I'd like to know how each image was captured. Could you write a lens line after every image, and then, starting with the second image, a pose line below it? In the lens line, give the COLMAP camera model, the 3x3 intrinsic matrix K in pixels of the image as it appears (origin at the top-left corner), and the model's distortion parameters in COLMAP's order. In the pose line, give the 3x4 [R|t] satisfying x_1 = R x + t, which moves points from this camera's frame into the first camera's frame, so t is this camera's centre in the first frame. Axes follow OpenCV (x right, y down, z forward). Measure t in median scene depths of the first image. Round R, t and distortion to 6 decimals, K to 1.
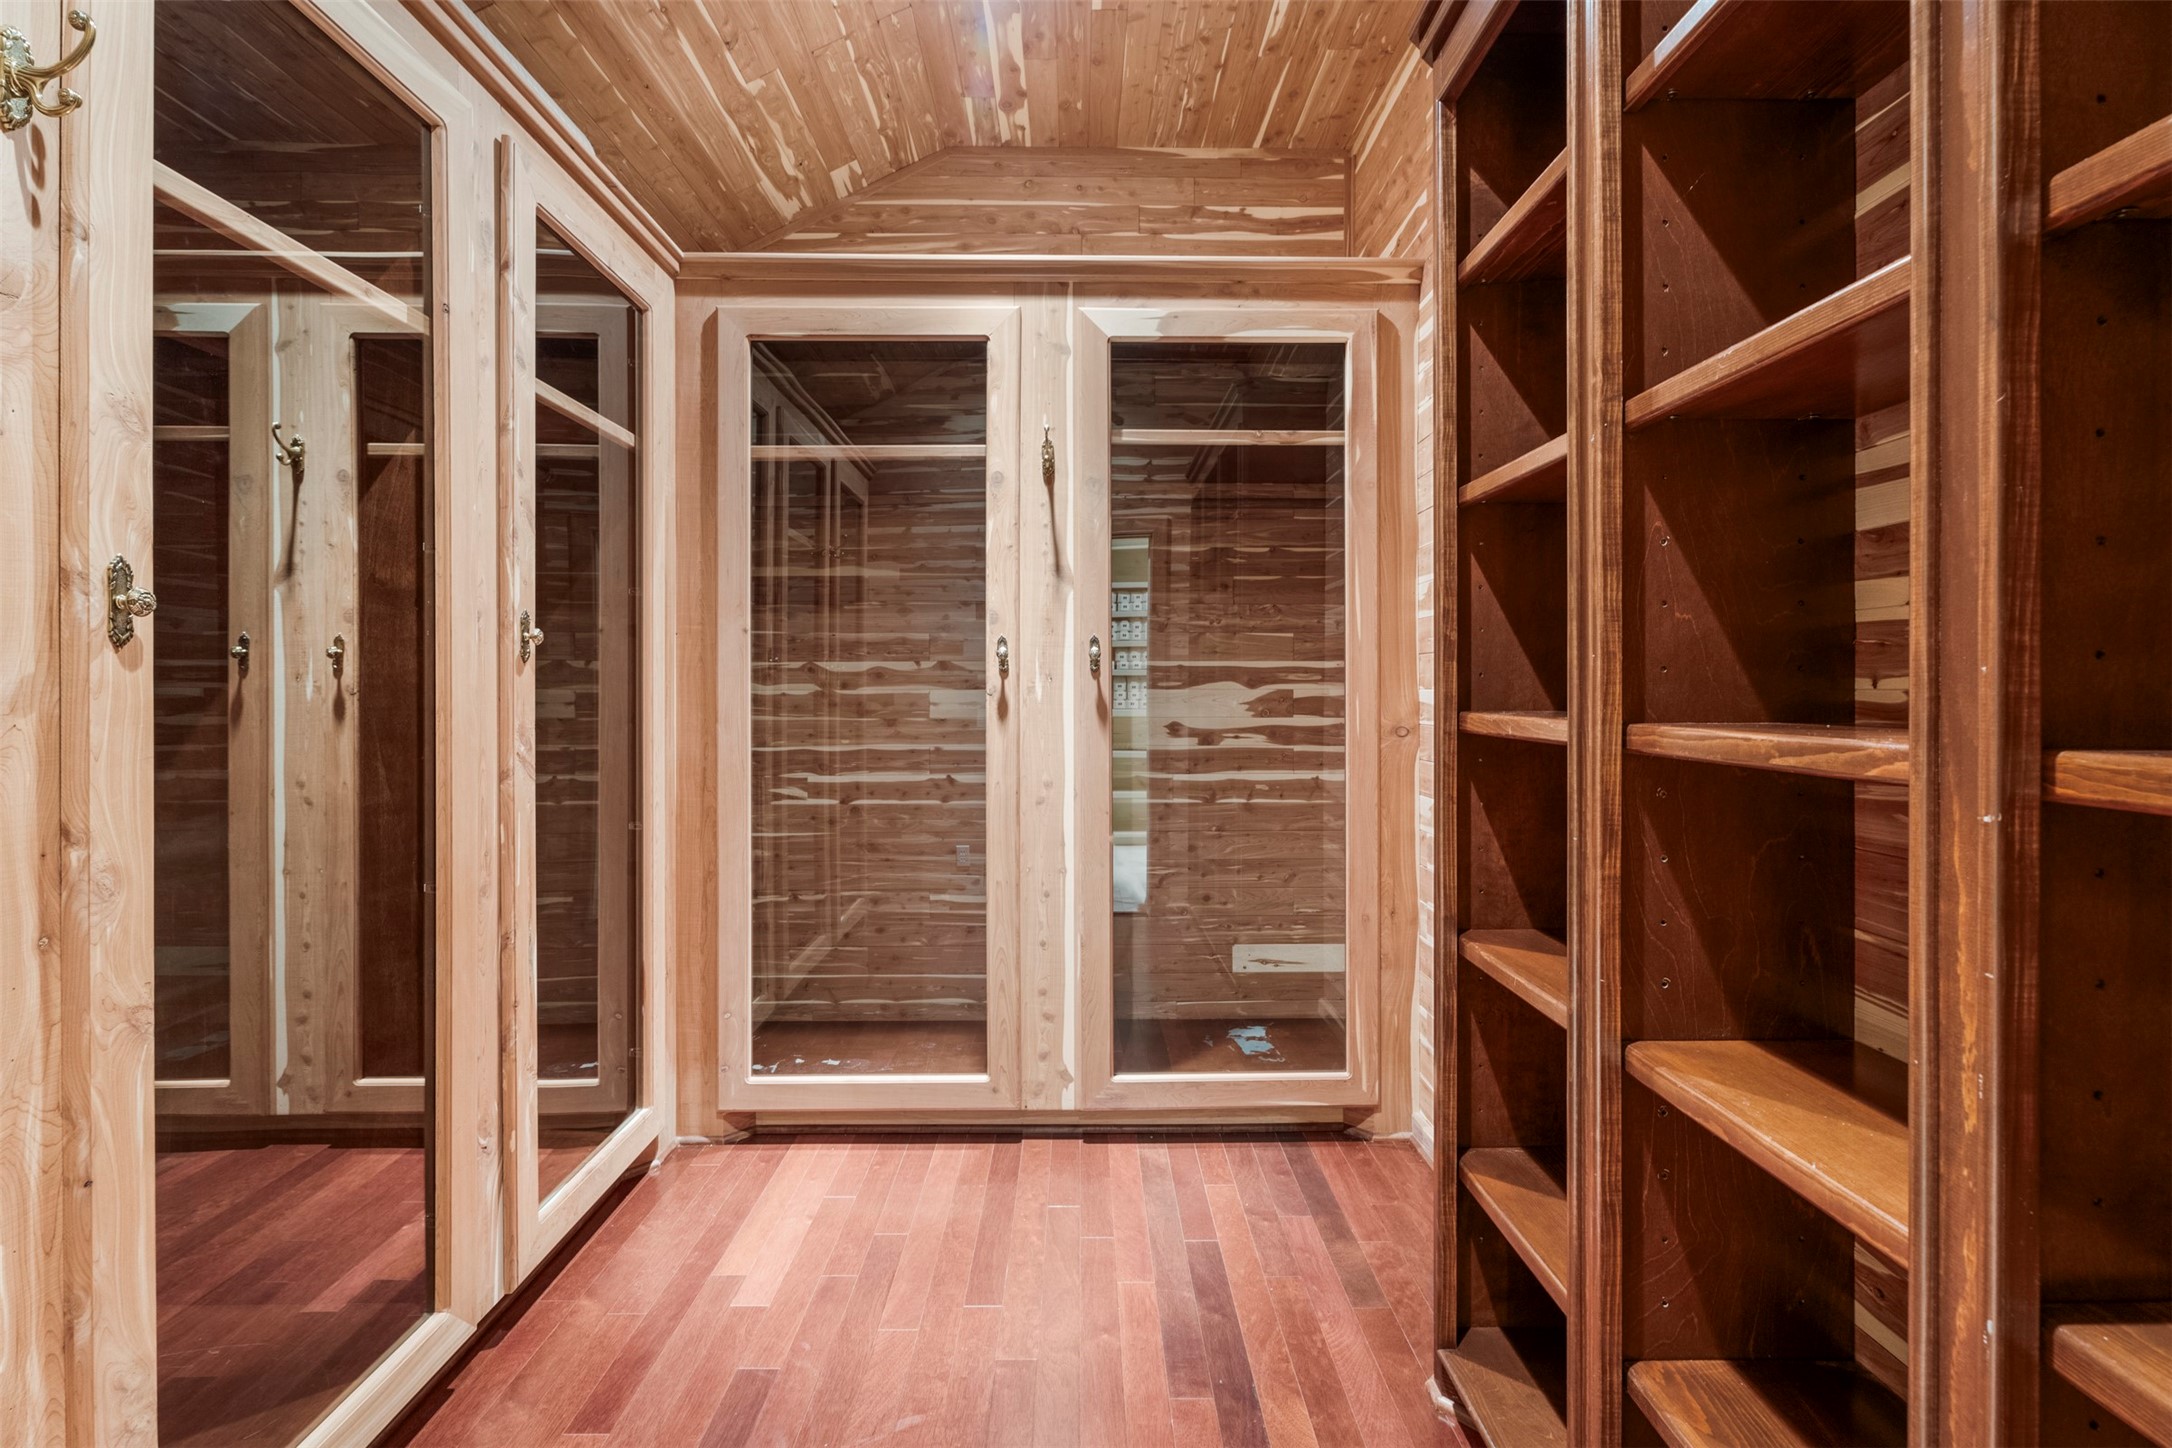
lens RADIAL K [[969.2, 0, 1082.1], [0, 969.2, 701.9], [0, 0, 1]] dist [0.000141, -0.000199]
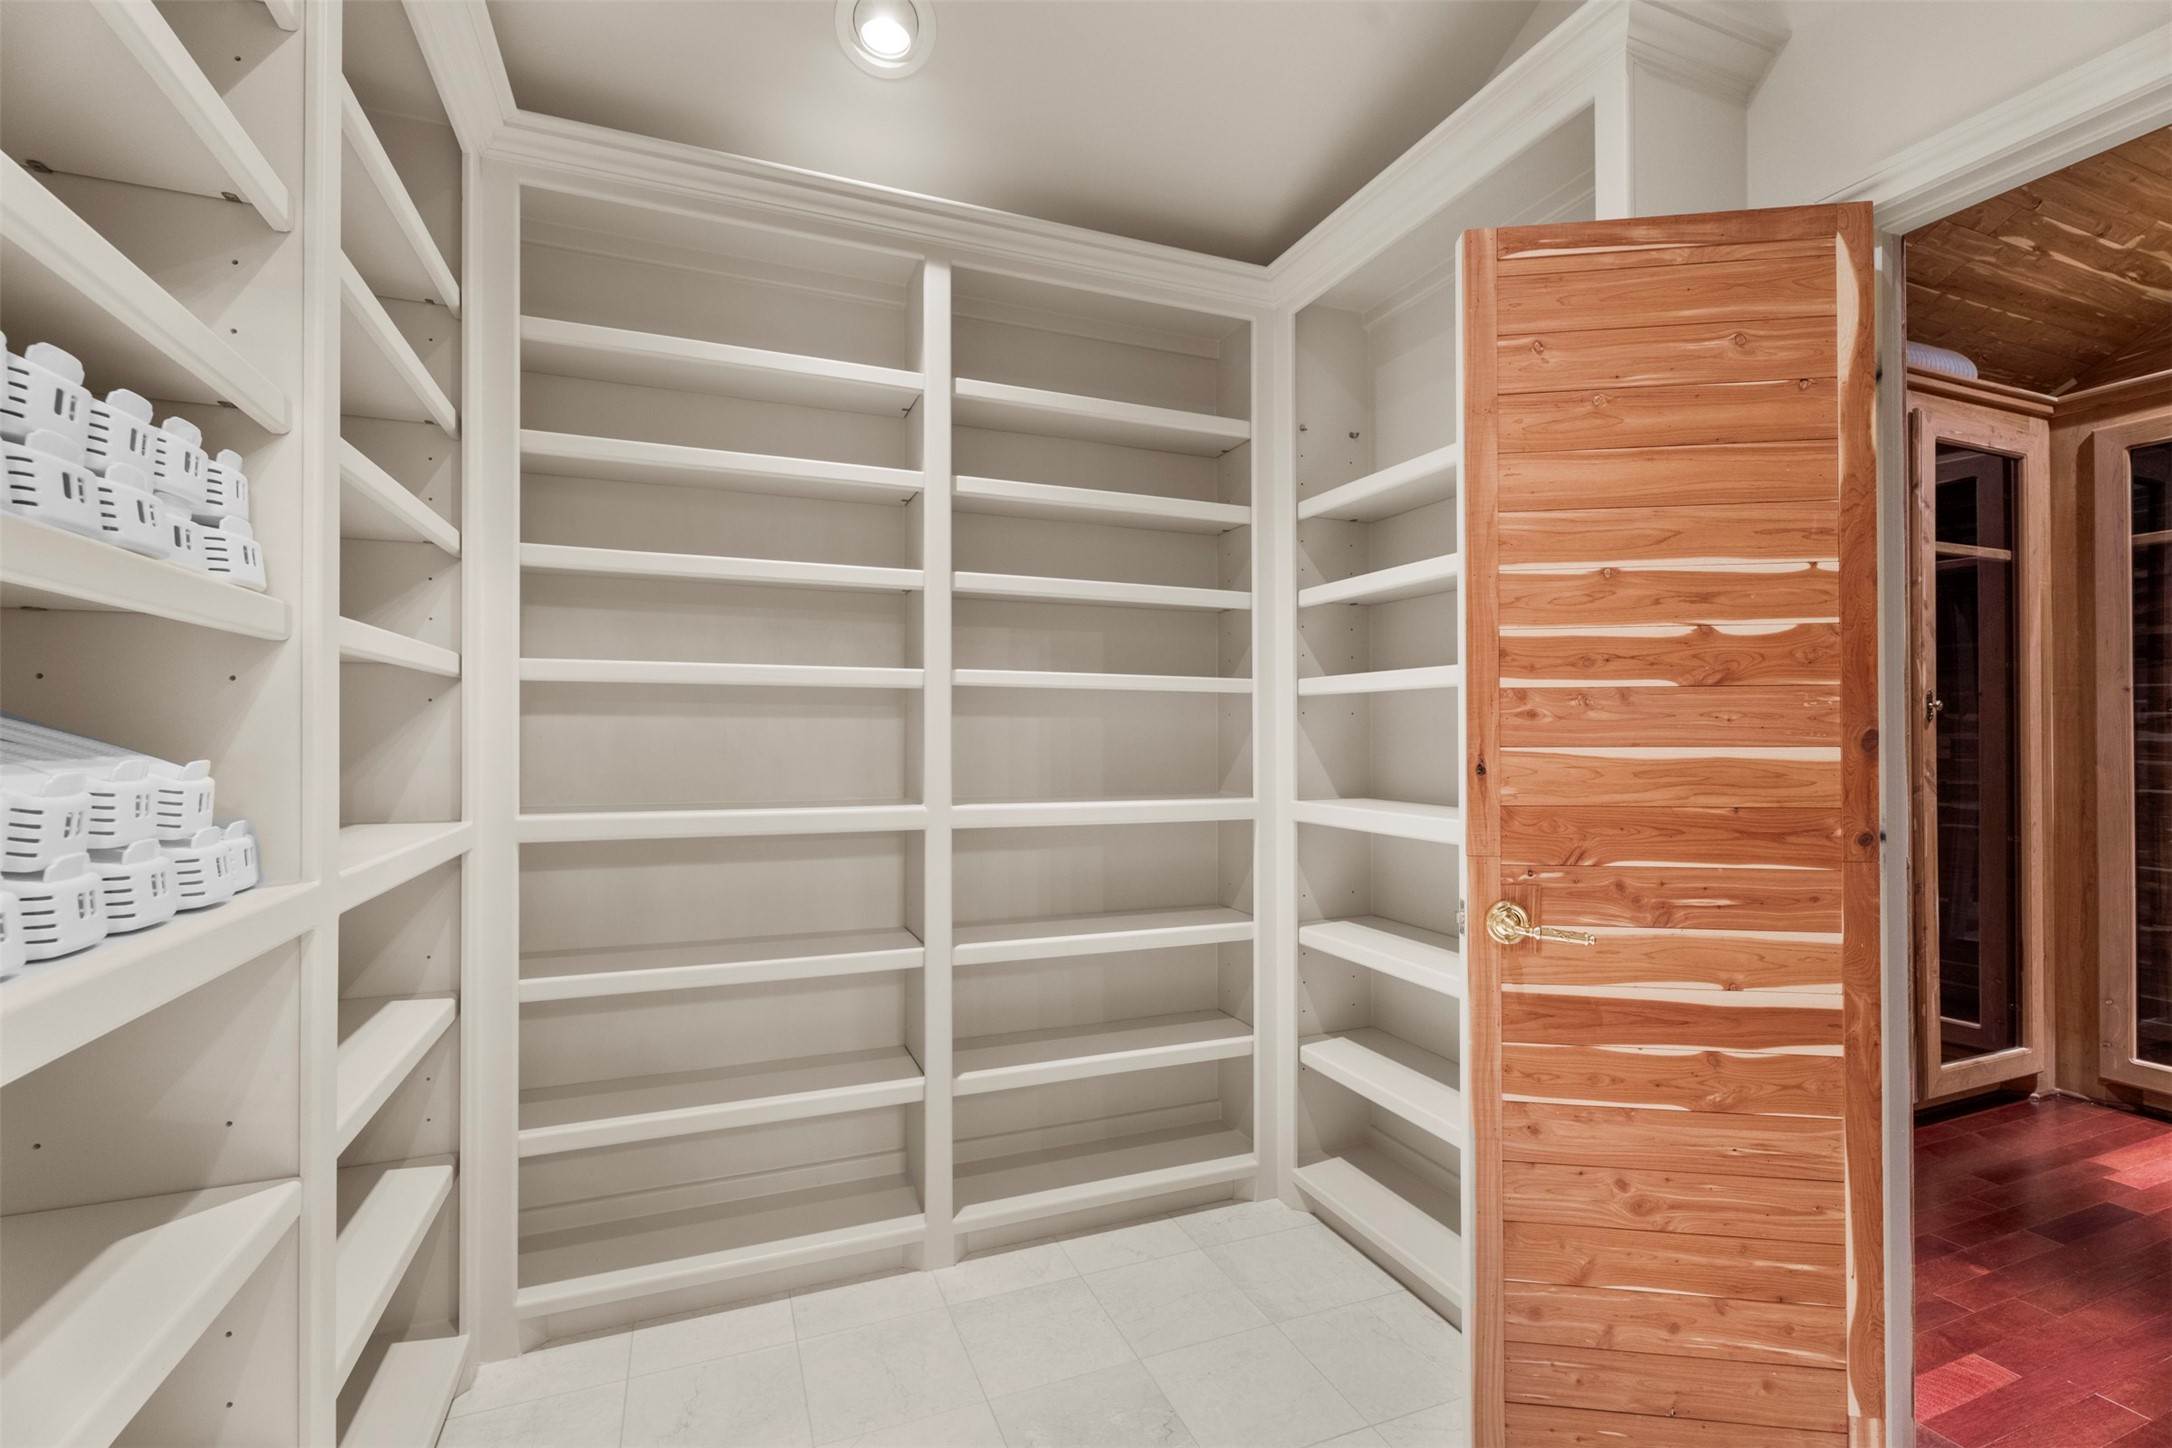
lens RADIAL K [[969.2, 0, 1079.6], [0, 969.2, 721.9], [0, 0, 1]] dist [0.000141, -0.000199]
pose [[0.372482, -0.012107, -0.927961, 0.295436], [-0.008717, 0.999825, -0.016544, -0.000682], [0.927999, 0.014251, 0.372311, -0.681473]]
